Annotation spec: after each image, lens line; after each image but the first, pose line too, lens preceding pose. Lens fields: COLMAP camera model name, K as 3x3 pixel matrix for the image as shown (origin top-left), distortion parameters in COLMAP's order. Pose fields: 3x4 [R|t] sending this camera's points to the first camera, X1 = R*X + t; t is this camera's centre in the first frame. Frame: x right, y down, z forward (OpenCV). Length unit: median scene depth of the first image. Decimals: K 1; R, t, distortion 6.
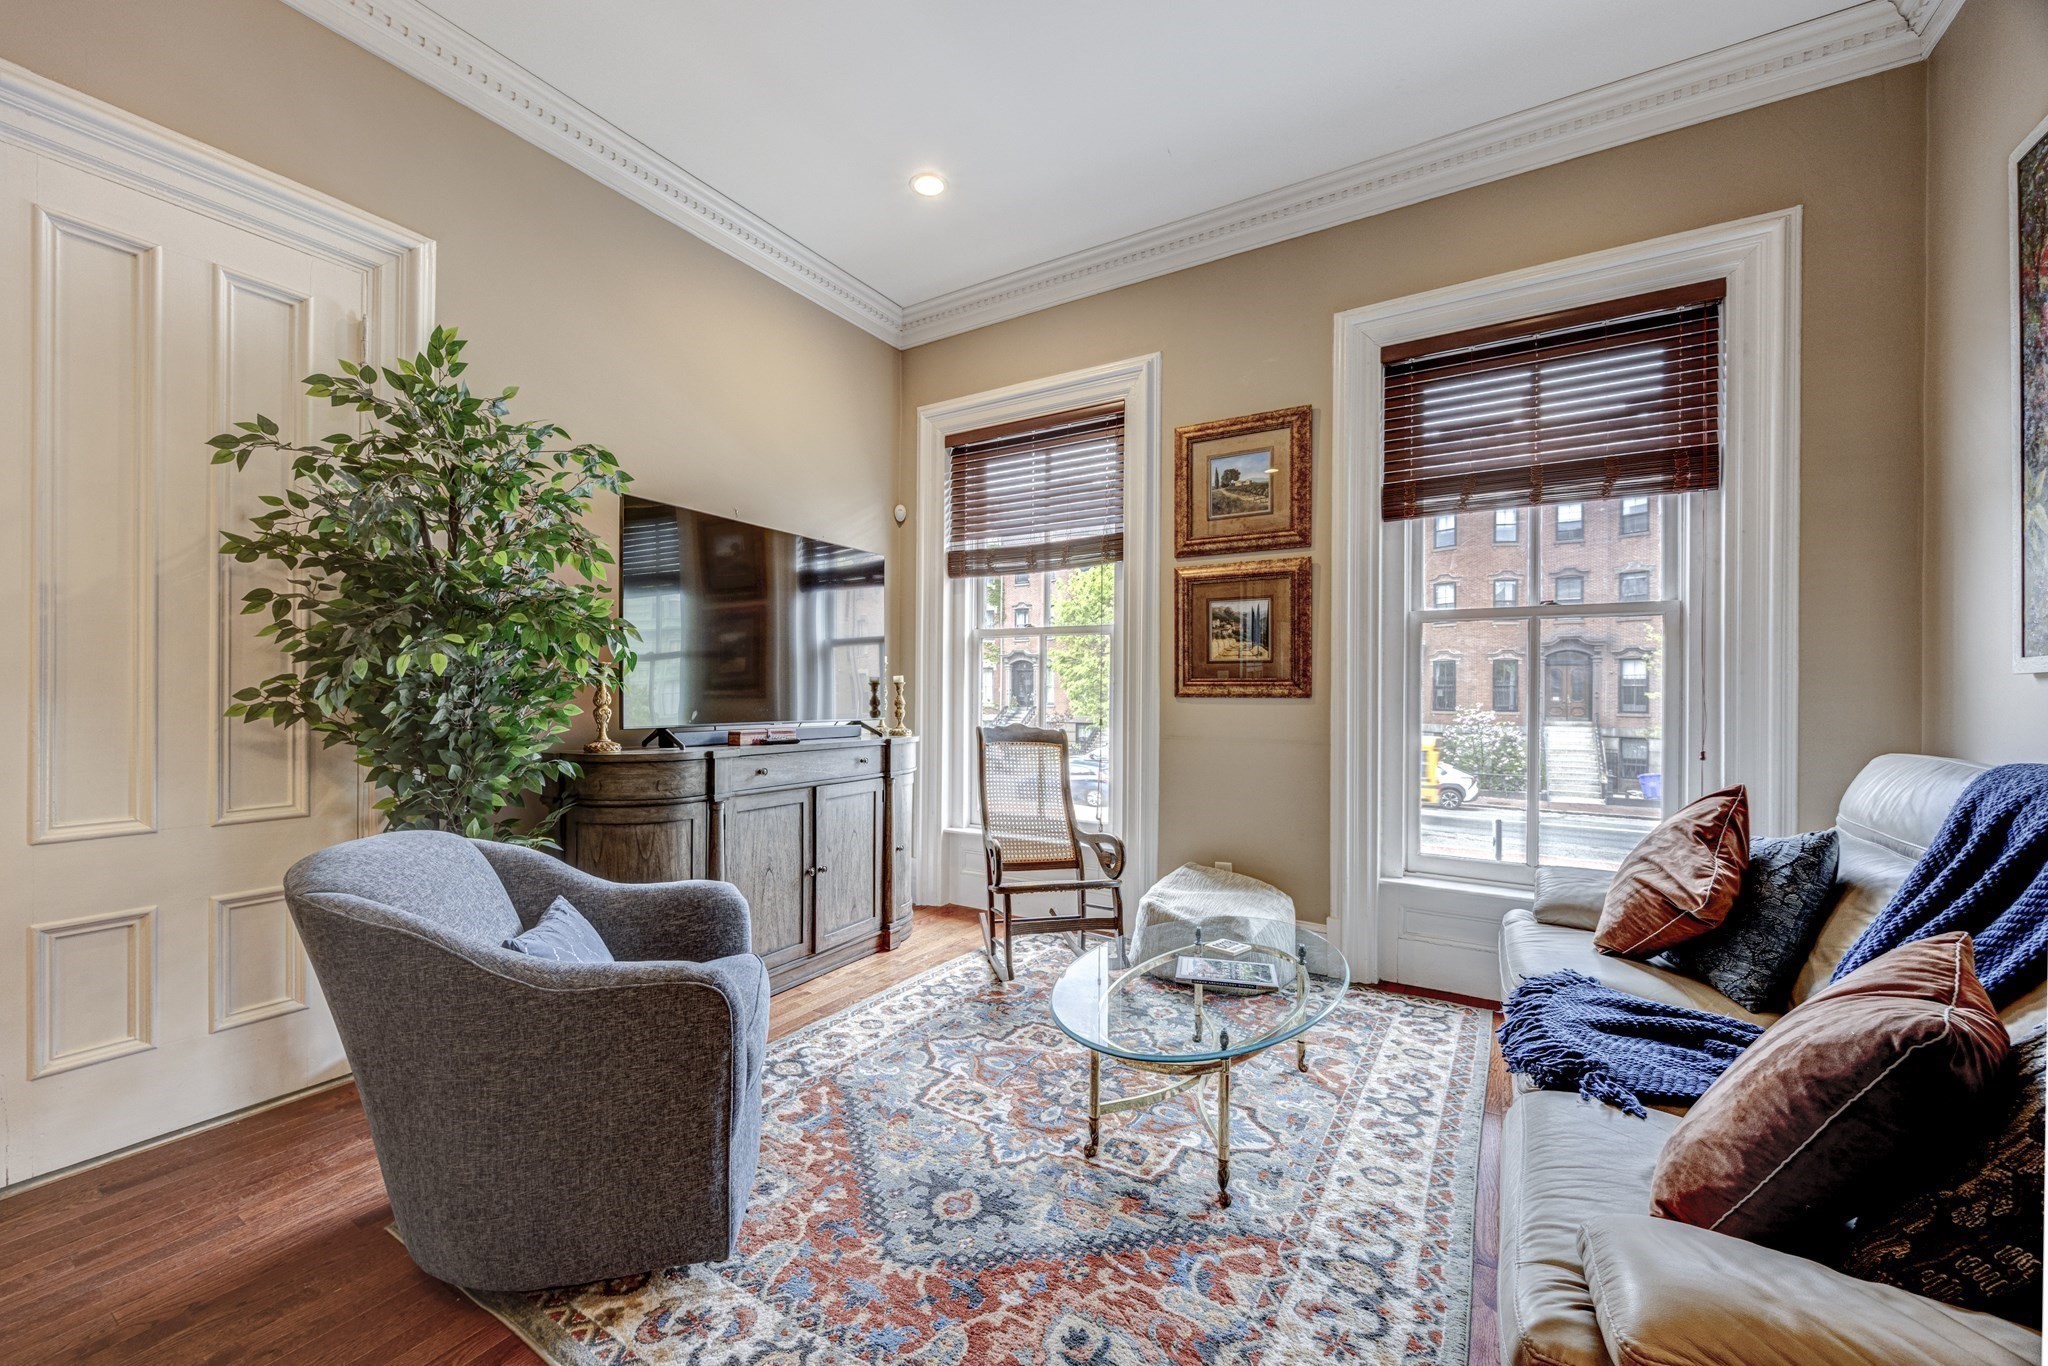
lens RADIAL K [[811.1, 0, 997.4], [0, 811.1, 688.1], [0, 0, 1]] dist [-0.002064, 0.000552]
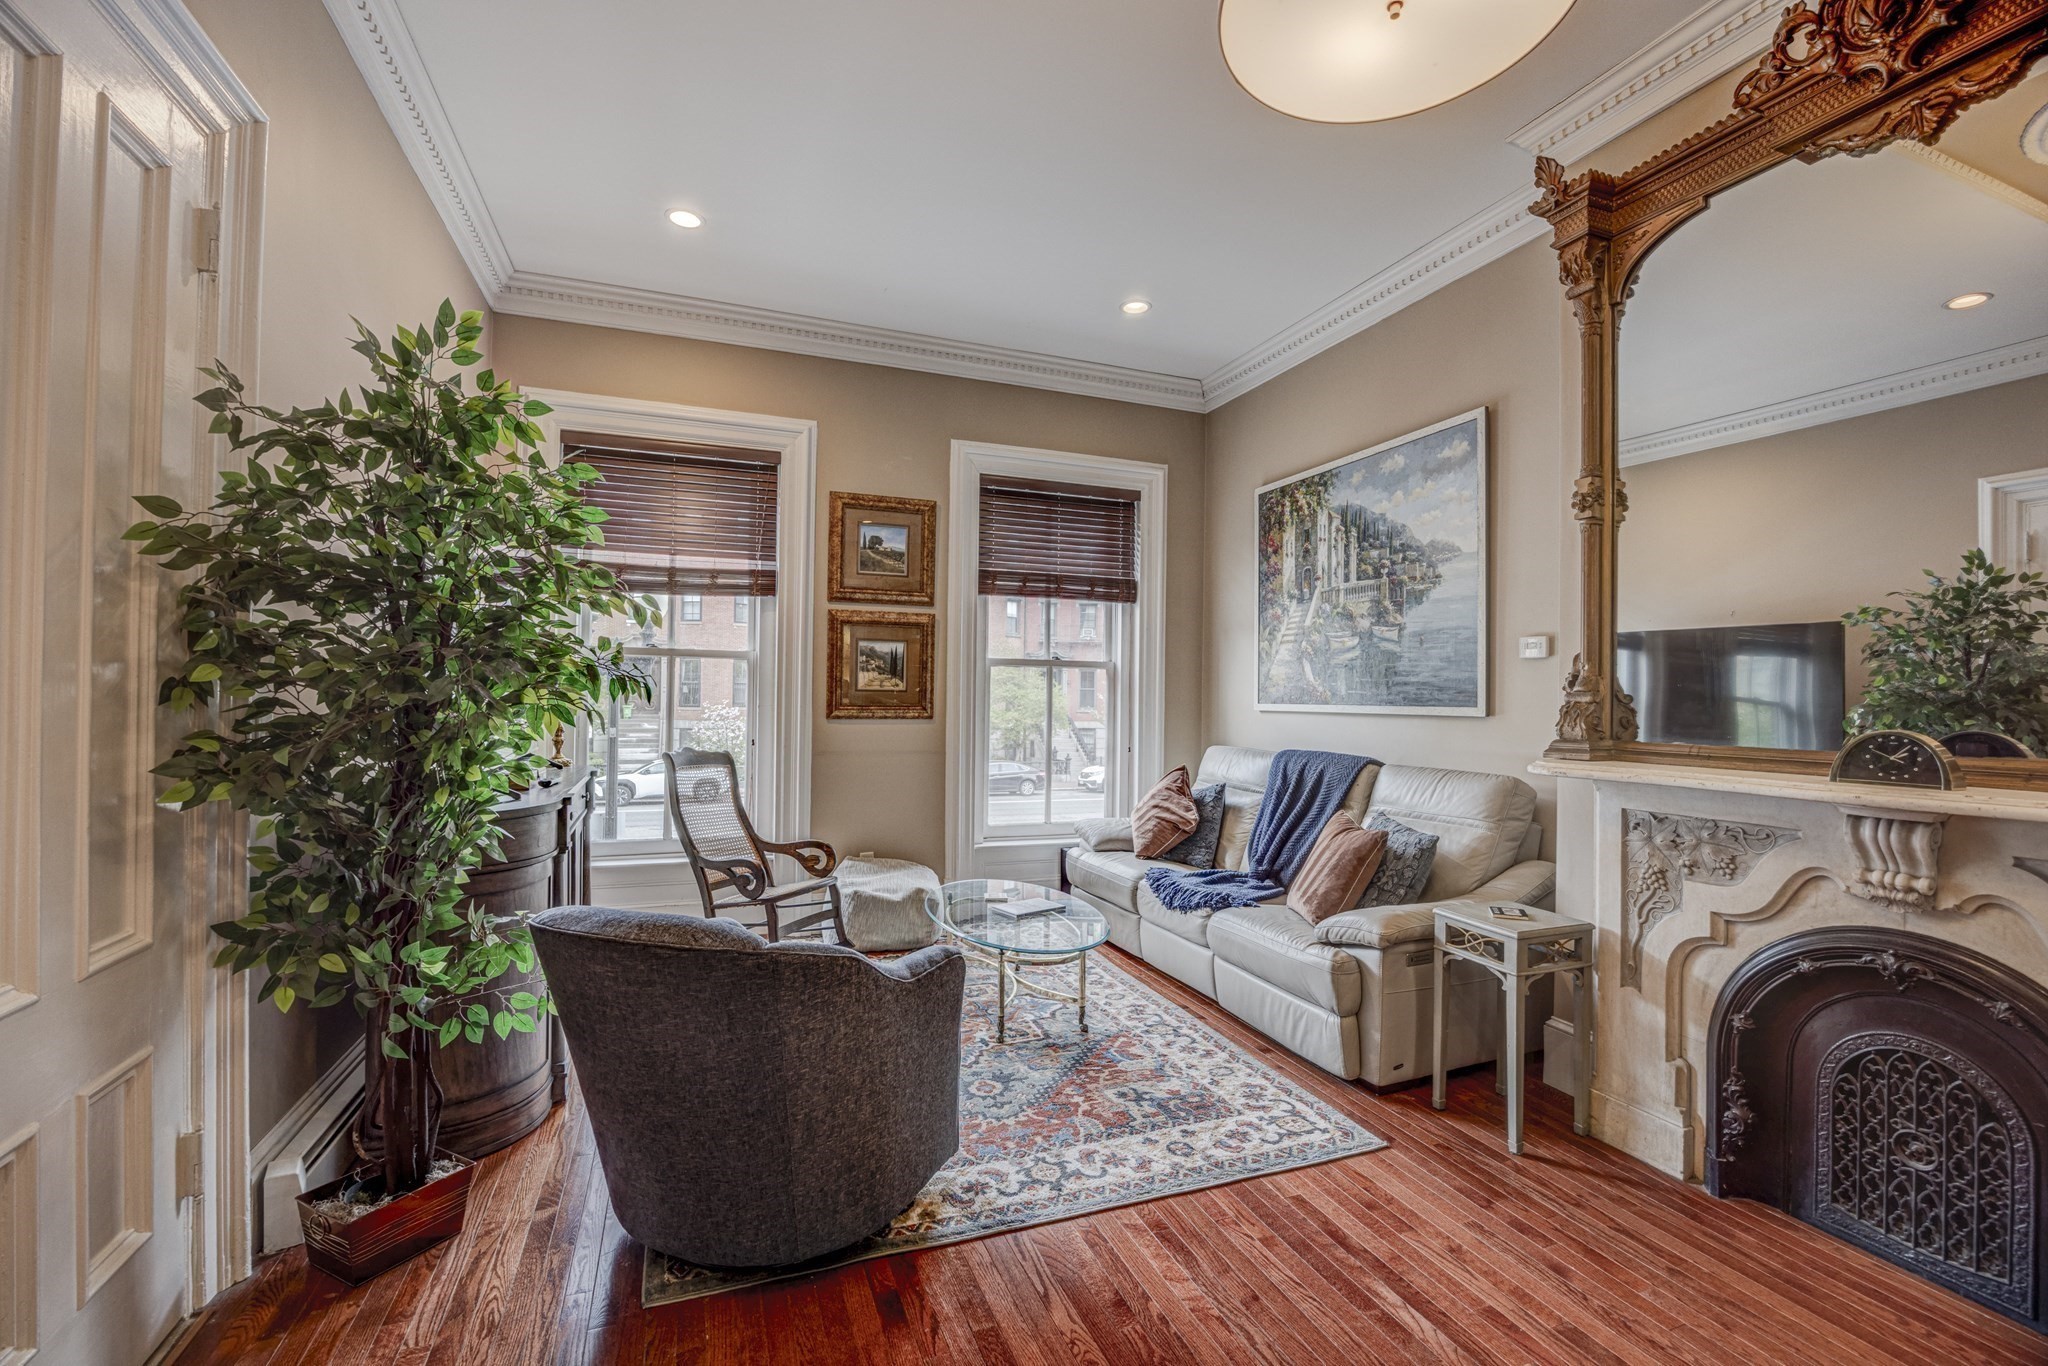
lens RADIAL K [[864.4, 0, 1027.0], [0, 864.4, 687.7], [0, 0, 1]] dist [-0.016760, 0.001395]
pose [[0.600814, 0.008542, 0.799343, -0.665923], [-0.015892, 0.999873, 0.001260, -0.043948], [-0.799231, -0.013460, 0.600874, 0.011951]]
